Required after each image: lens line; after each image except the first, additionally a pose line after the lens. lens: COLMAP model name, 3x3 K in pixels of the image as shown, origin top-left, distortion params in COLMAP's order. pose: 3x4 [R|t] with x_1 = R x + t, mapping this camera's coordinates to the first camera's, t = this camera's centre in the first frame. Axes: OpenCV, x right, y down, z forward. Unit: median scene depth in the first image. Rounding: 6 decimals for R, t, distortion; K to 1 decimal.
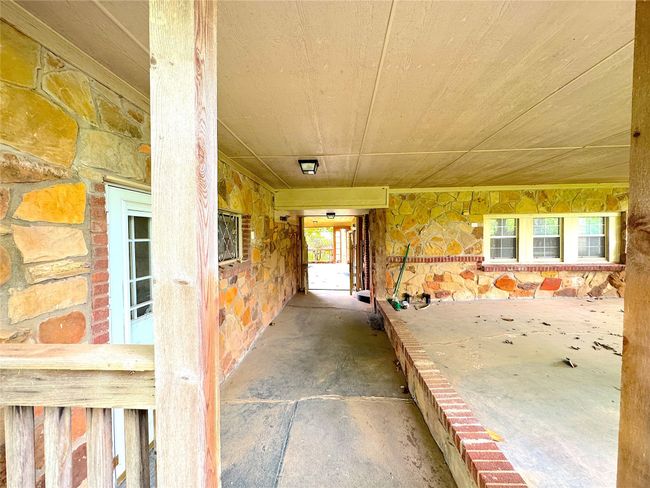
lens RADIAL K [[261.9, 0, 324.9], [0, 261.9, 244.0], [0, 0, 1]] dist [0.001485, 0.000067]
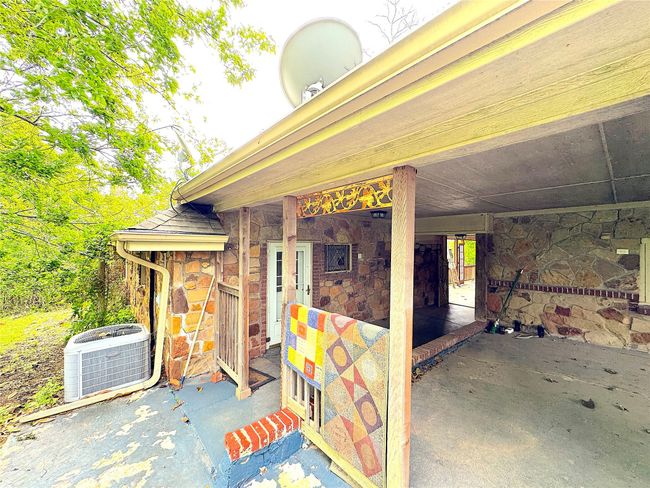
lens RADIAL K [[261.9, 0, 324.2], [0, 261.9, 244.4], [0, 0, 1]] dist [0.001485, 0.000067]
pose [[0.698552, 0.013636, -0.715429, 0.504043], [-0.032990, 0.999369, -0.013164, -0.054466], [0.714798, 0.032798, 0.698561, -0.181154]]
